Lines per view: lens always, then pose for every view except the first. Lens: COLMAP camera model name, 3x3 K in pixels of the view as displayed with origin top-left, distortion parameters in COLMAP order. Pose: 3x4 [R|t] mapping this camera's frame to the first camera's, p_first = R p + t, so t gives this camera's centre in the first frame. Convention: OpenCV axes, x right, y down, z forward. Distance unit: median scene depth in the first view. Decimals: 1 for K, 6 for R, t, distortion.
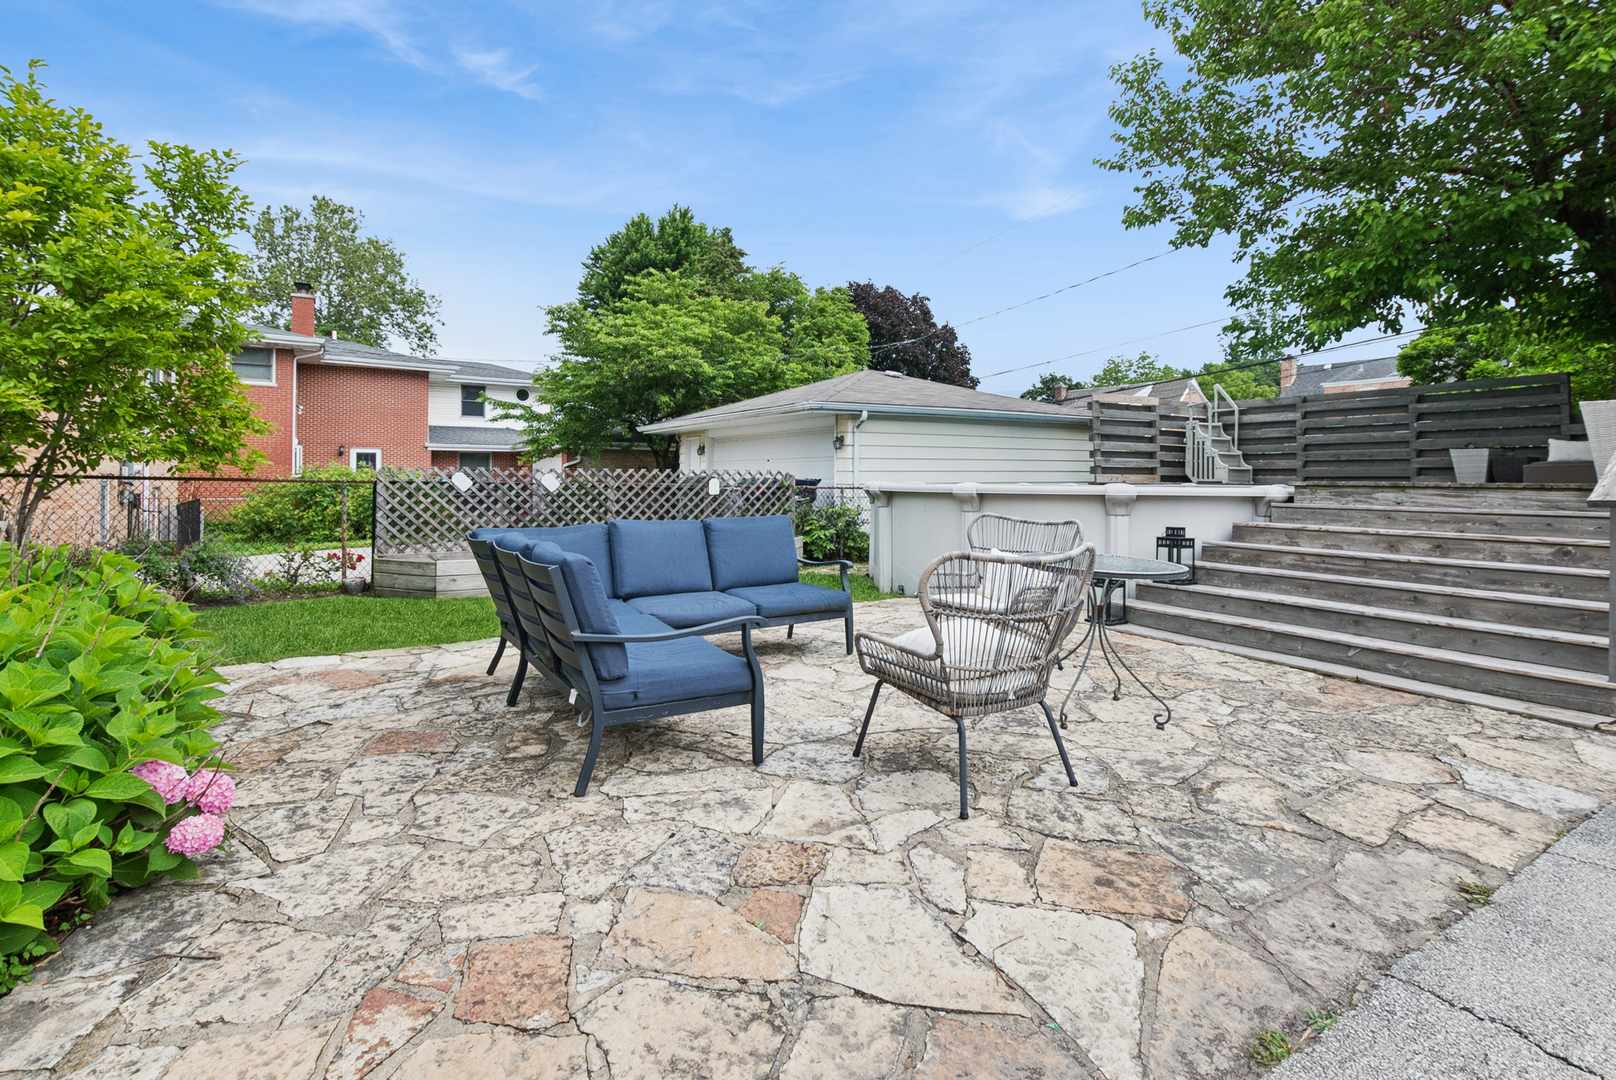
lens RADIAL K [[779.7, 0, 838.5], [0, 779.7, 479.7], [0, 0, 1]] dist [-0.003838, -0.000826]
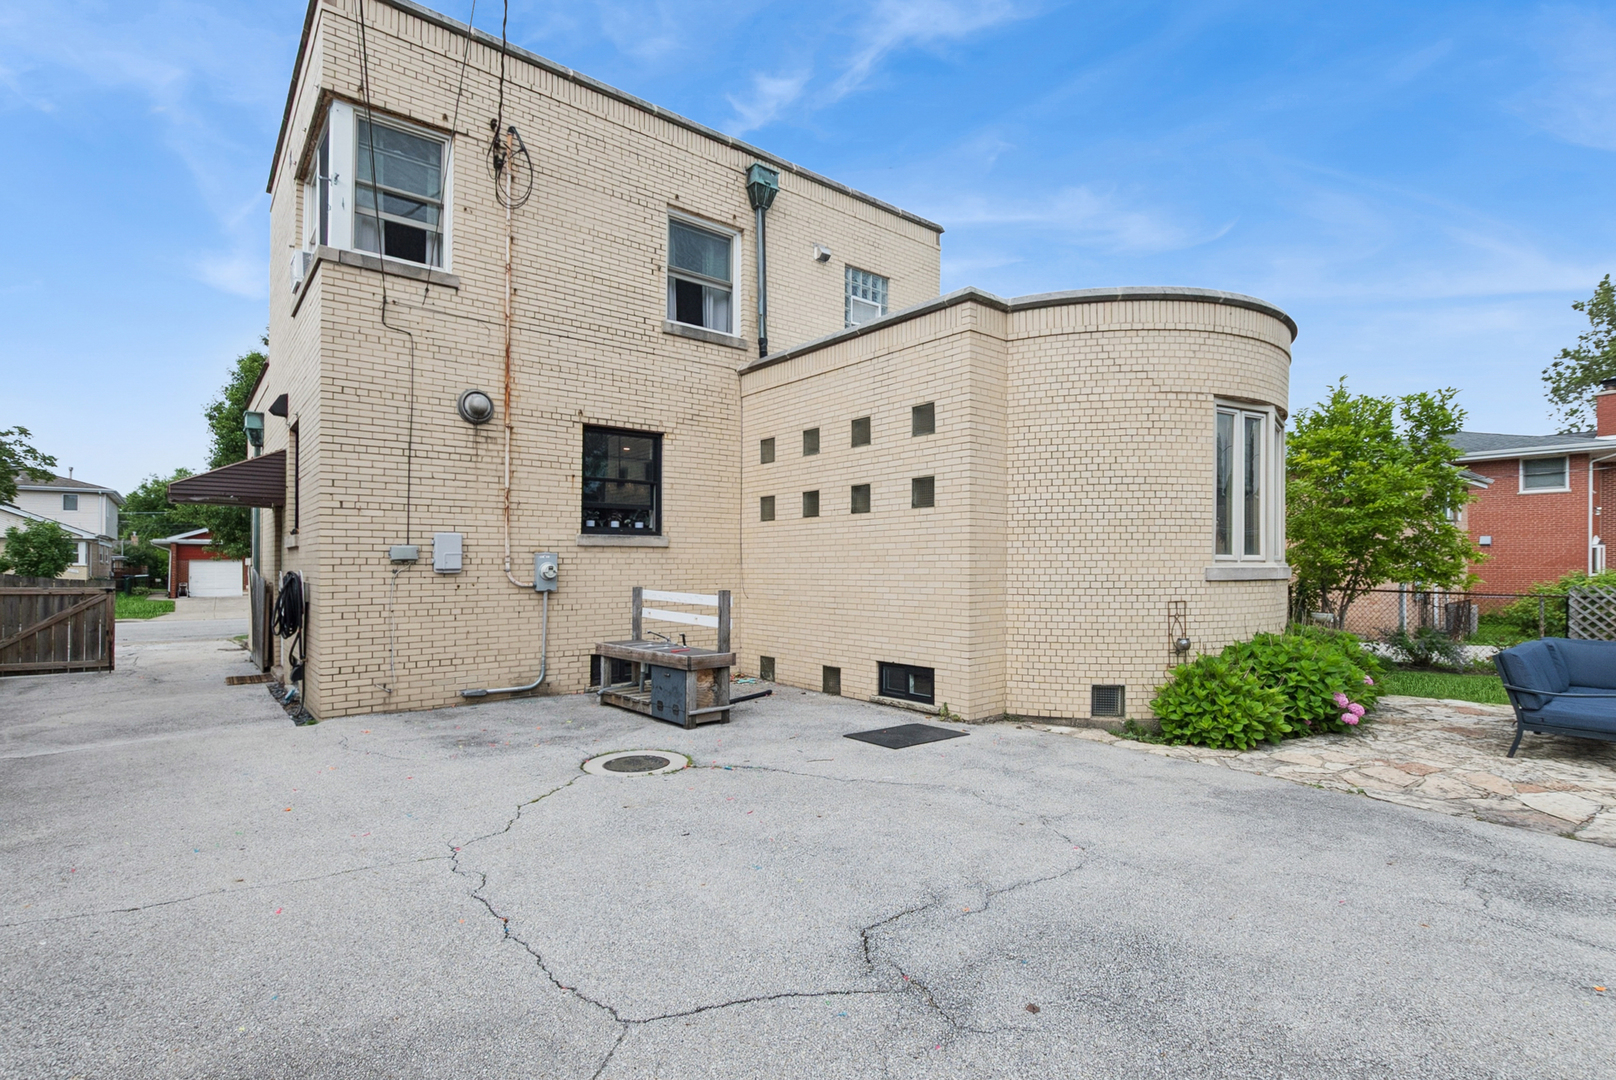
lens RADIAL K [[762.6, 0, 809.6], [0, 762.6, 572.2], [0, 0, 1]] dist [-0.003060, 0.000375]
pose [[0.113304, 0.001141, -0.993560, 0.315869], [0.004738, 0.999987, 0.001689, -0.027828], [0.993549, -0.004899, 0.113297, -0.244882]]
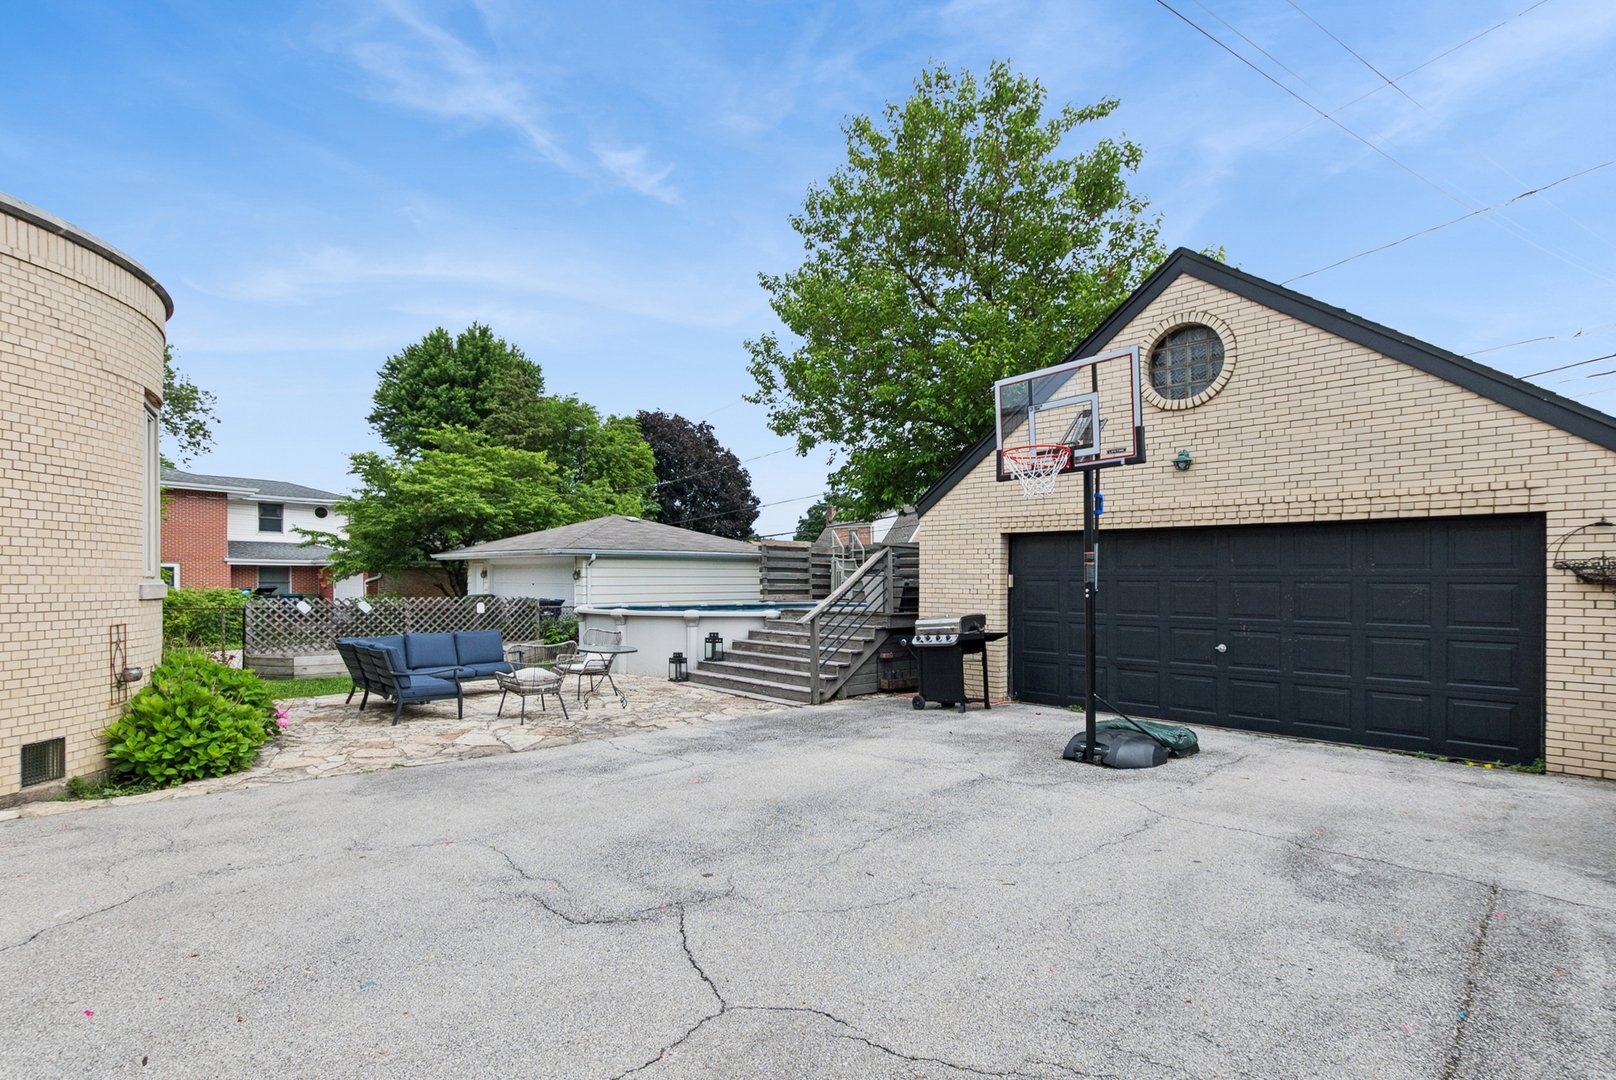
lens RADIAL K [[774.2, 0, 808.1], [0, 774.2, 601.0], [0, 0, 1]] dist [0.003089, -0.000462]
pose [[0.982354, -0.003481, 0.187001, 0.135755], [-0.001175, 0.999692, 0.024783, -0.031028], [-0.187030, -0.024565, 0.982047, -0.443928]]
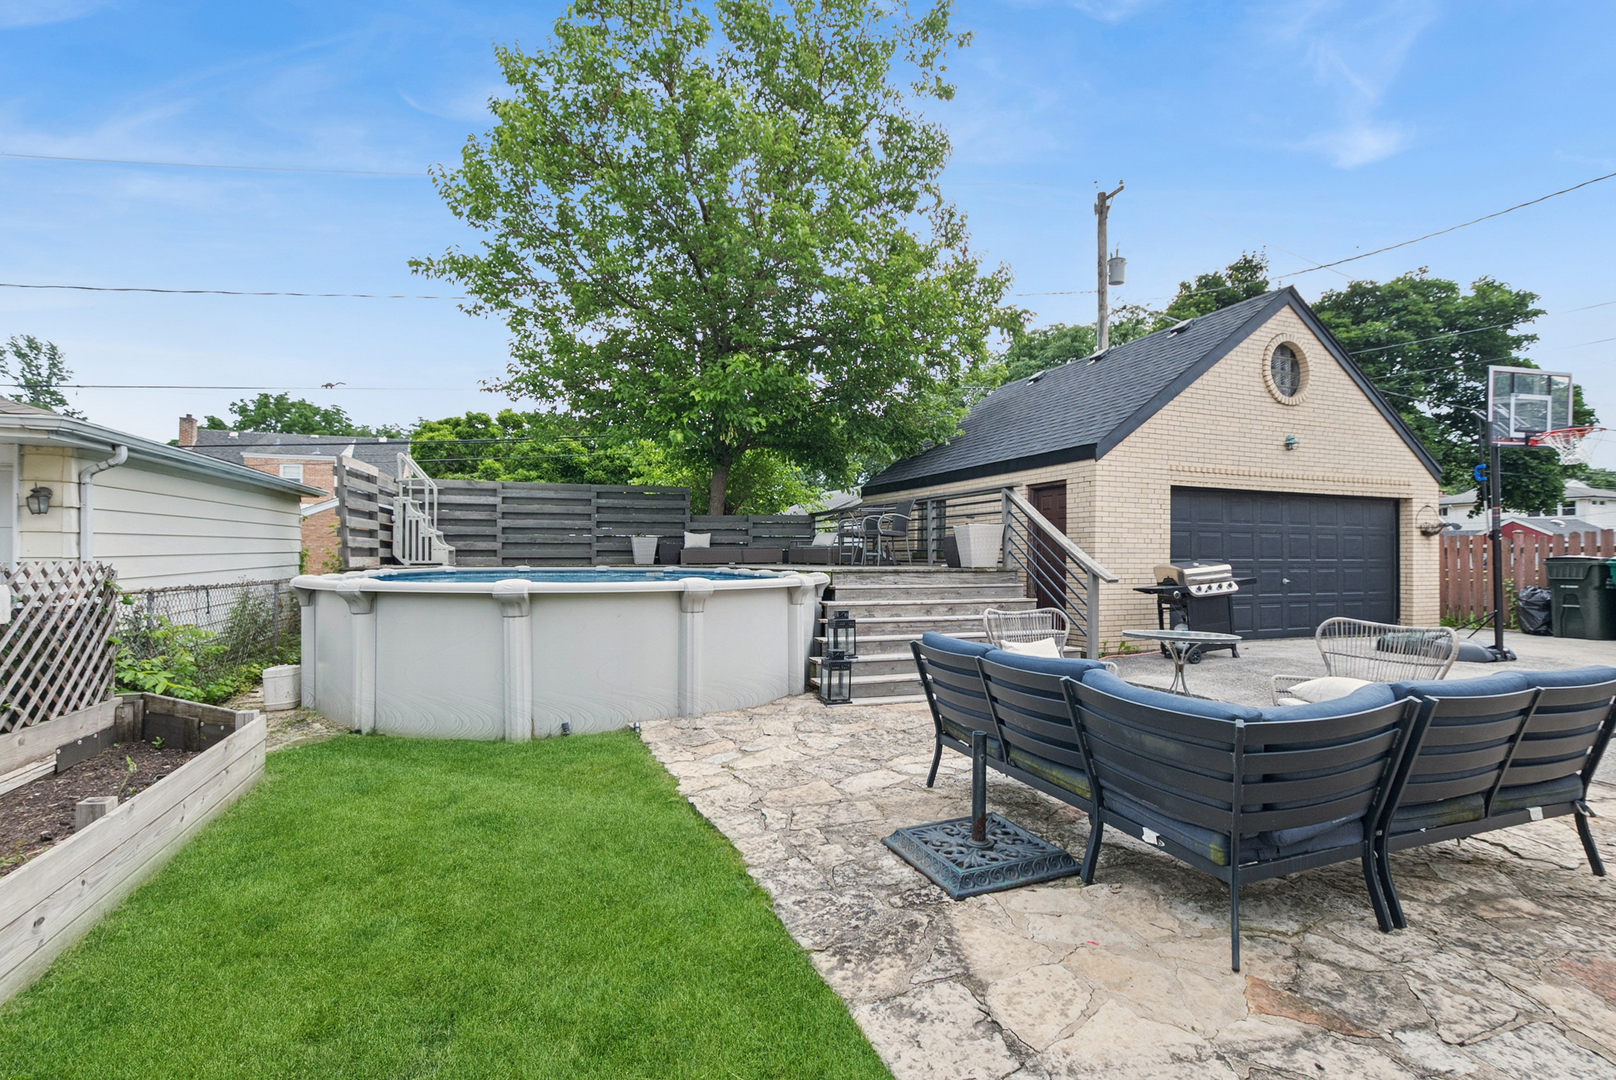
lens RADIAL K [[756.5, 0, 808.0], [0, 756.5, 540.0], [0, 0, 1]] dist [-0.001502, -0.000194]
pose [[0.227199, 0.013989, 0.973748, -0.318432], [-0.000591, 0.999899, -0.014226, -0.013531], [-0.973848, 0.002657, 0.227184, 0.354948]]
